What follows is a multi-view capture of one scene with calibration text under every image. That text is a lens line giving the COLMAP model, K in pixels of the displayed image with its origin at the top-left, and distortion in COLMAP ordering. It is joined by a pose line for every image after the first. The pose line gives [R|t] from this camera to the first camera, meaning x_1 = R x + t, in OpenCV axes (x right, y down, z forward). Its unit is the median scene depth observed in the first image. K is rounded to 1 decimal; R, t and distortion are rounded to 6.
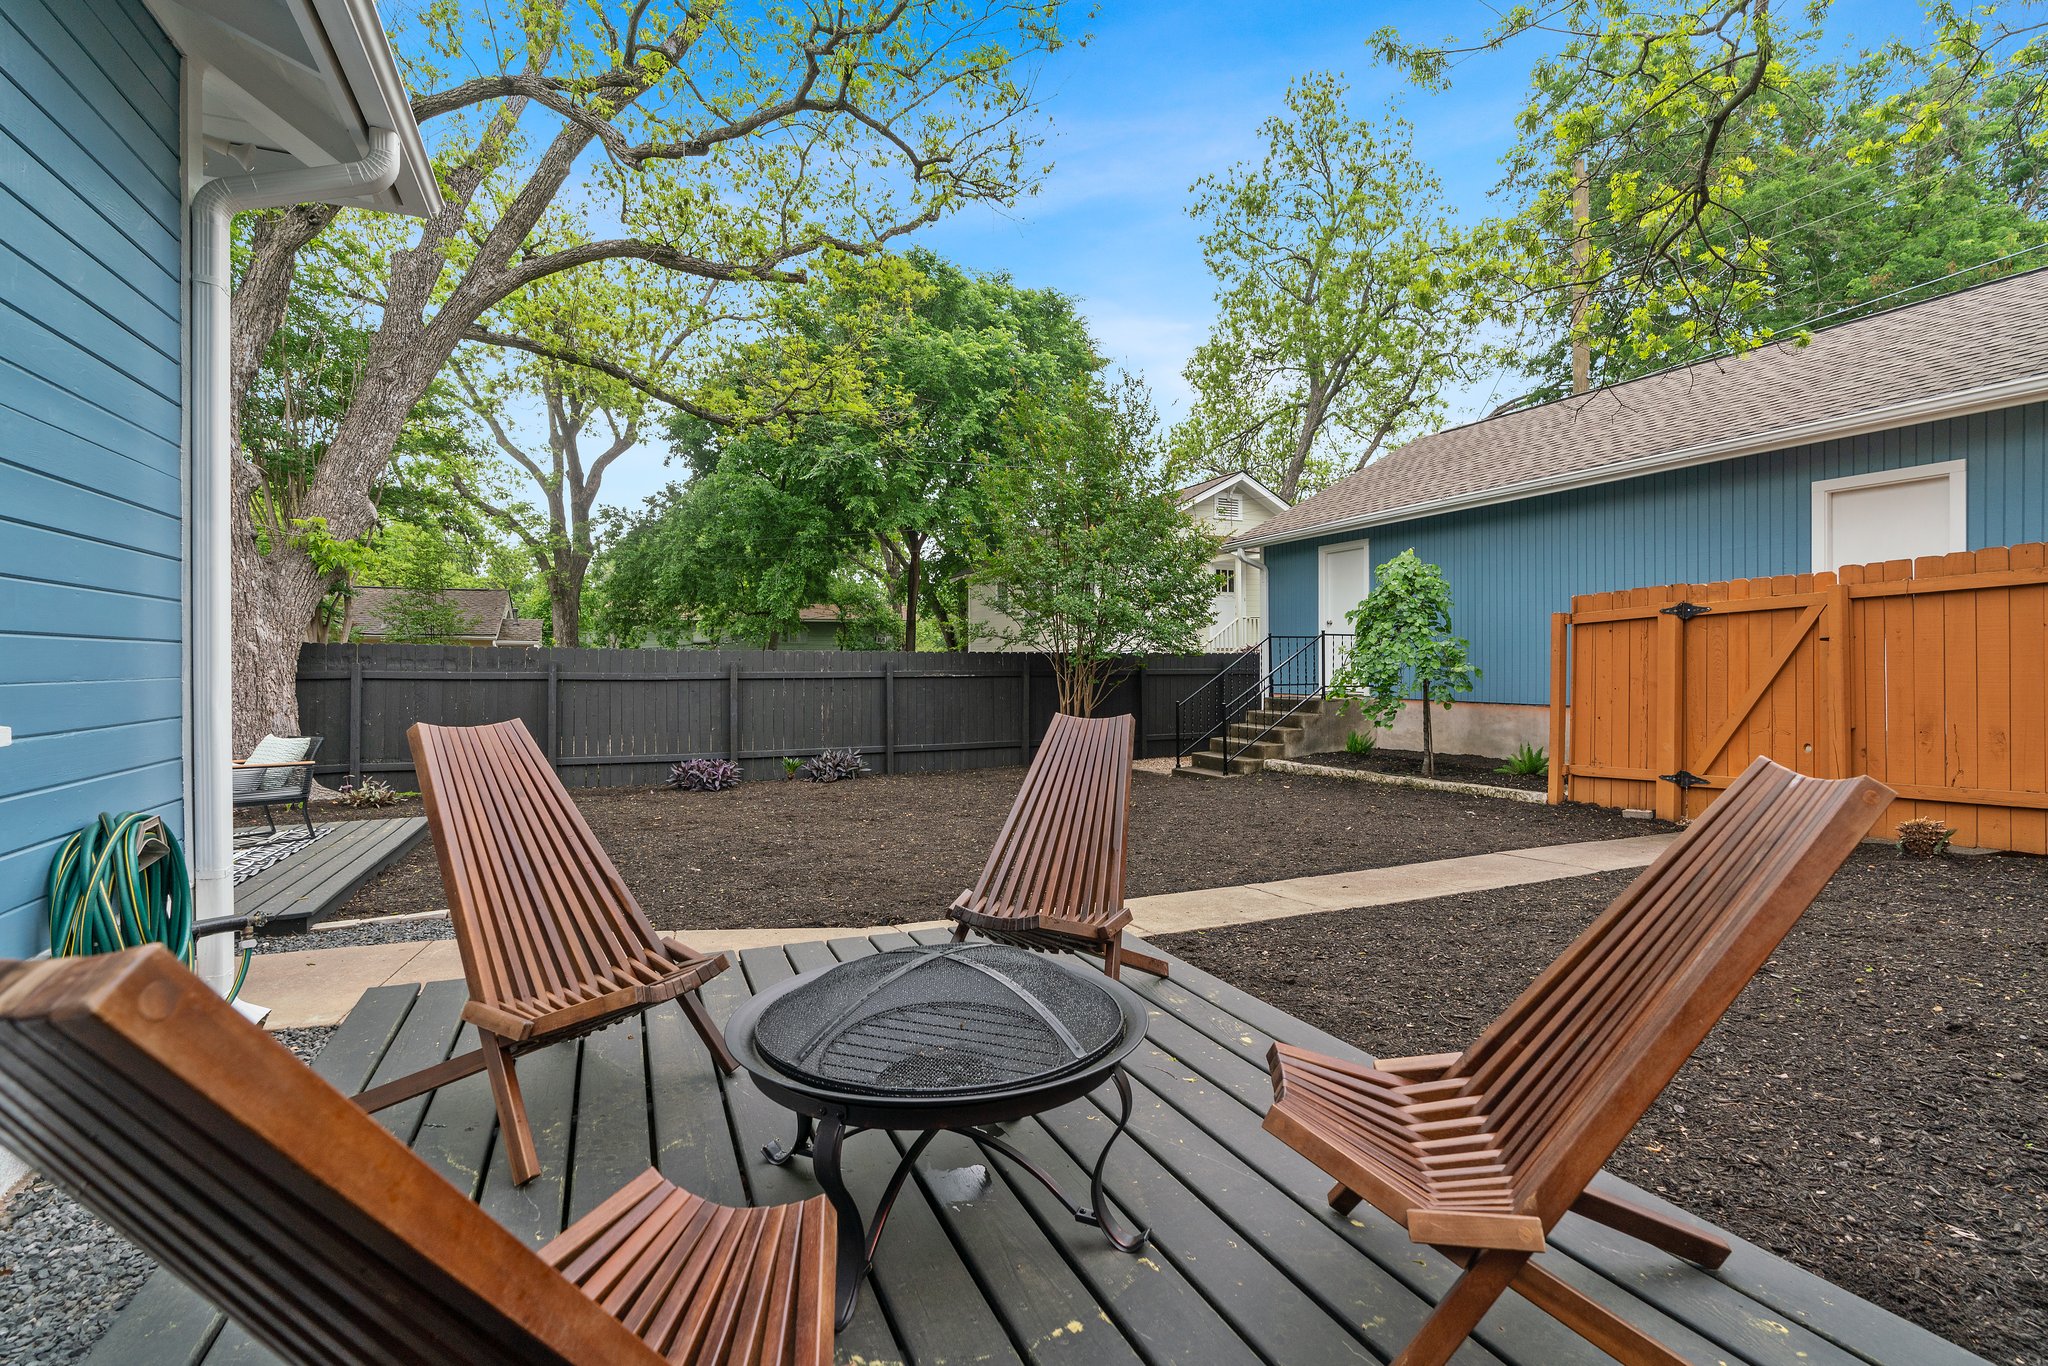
lens RADIAL K [[938.5, 0, 1022.0], [0, 938.5, 670.1], [0, 0, 1]] dist [-0.002665, -0.000213]
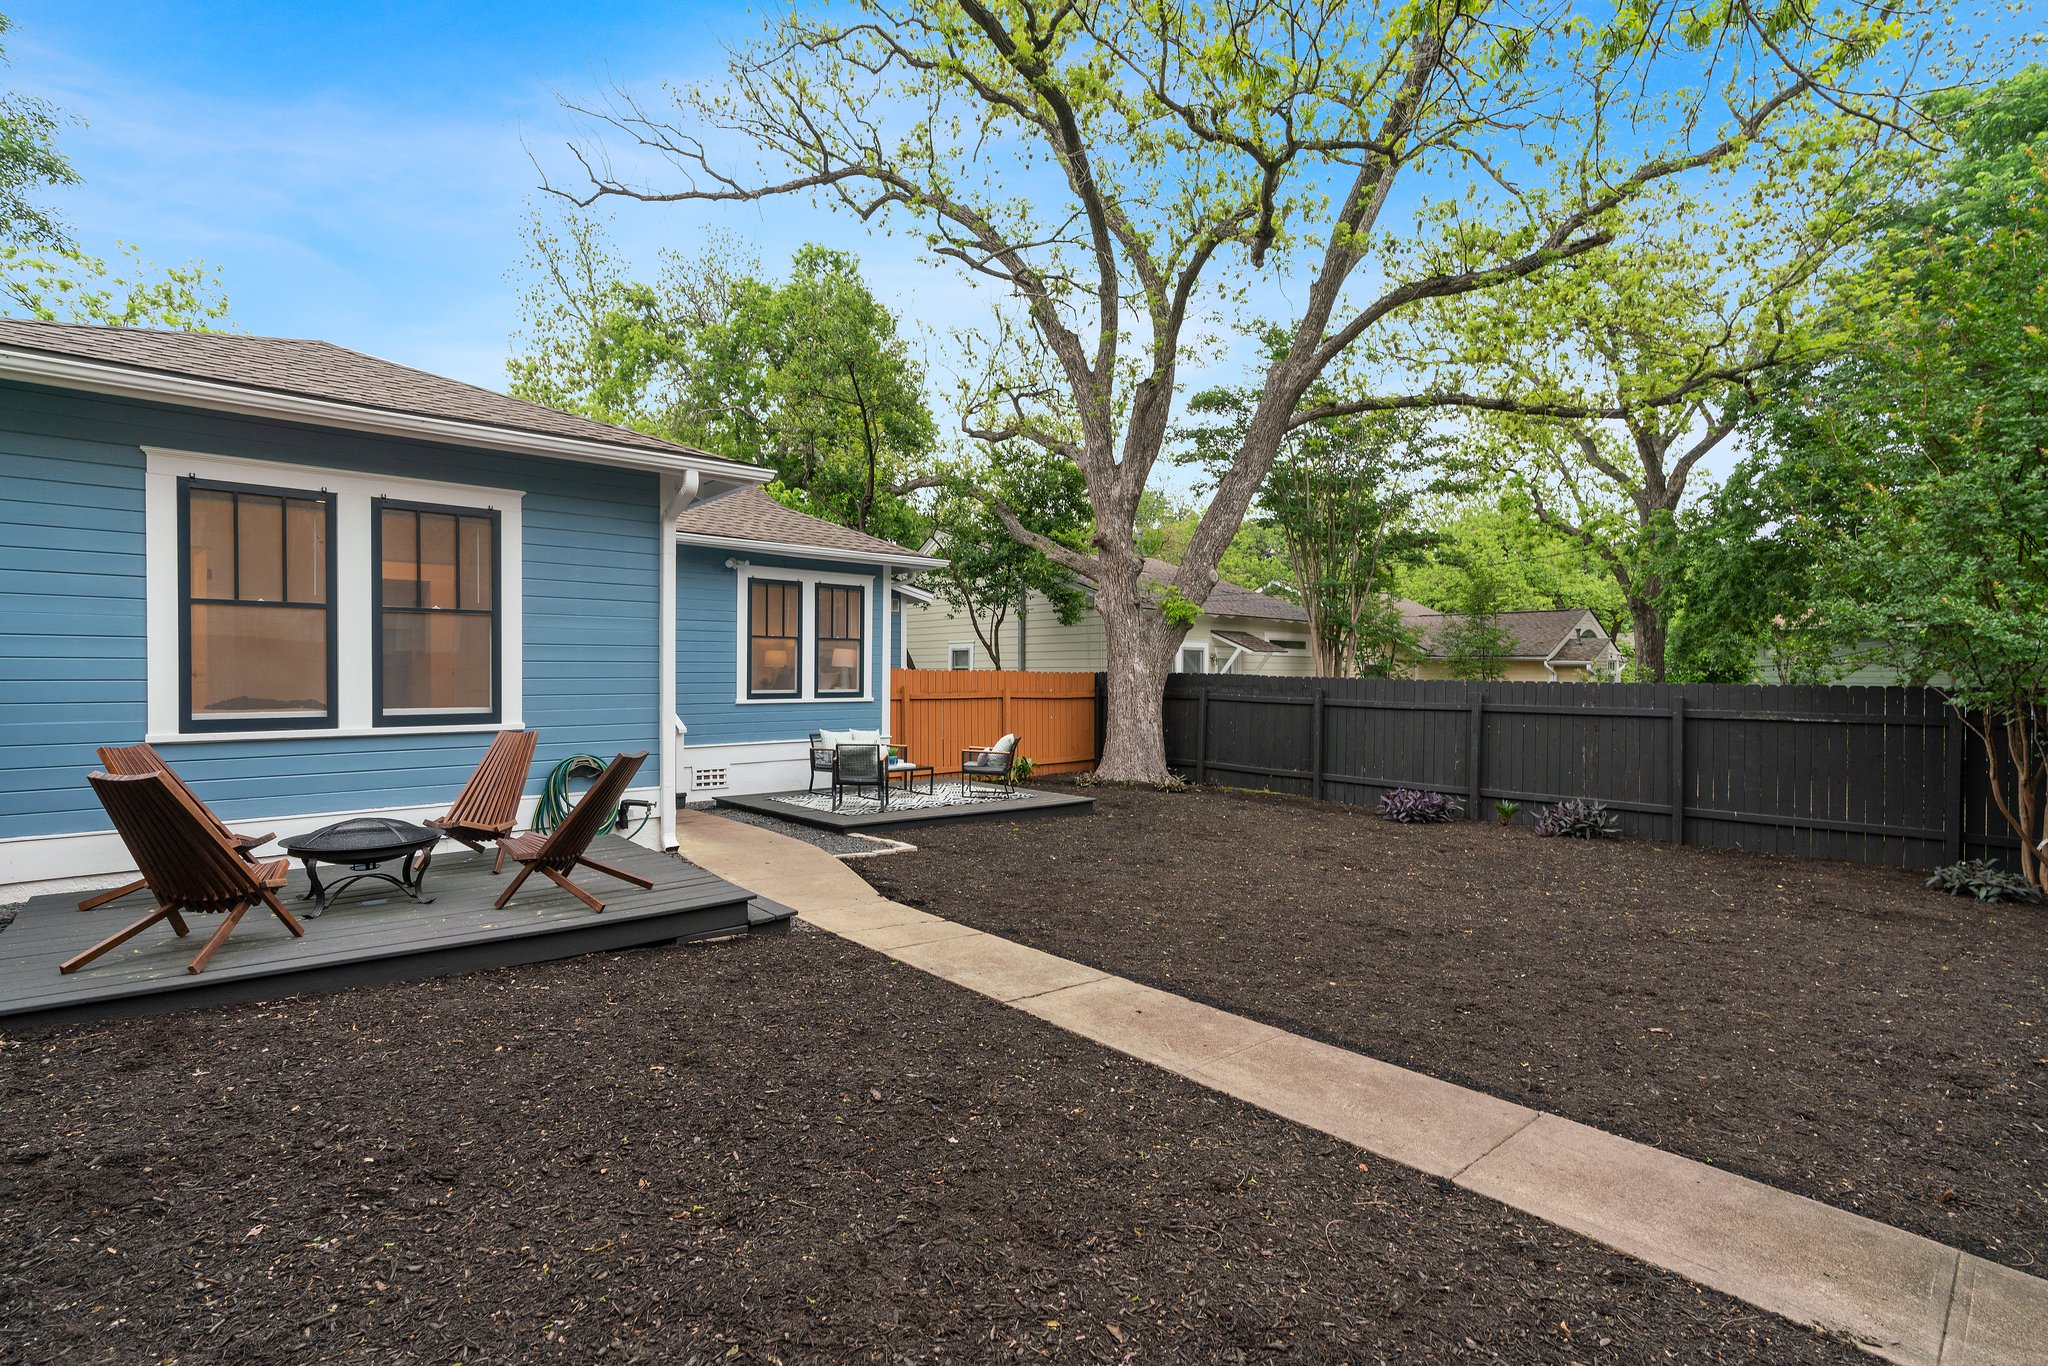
lens RADIAL K [[938.5, 0, 1031.9], [0, 938.5, 681.1], [0, 0, 1]] dist [-0.002665, -0.000213]
pose [[0.320874, 0.013512, -0.947026, 0.467936], [-0.013665, 0.999860, 0.009636, -0.024508], [0.947023, 0.009850, 0.321013, 0.285923]]
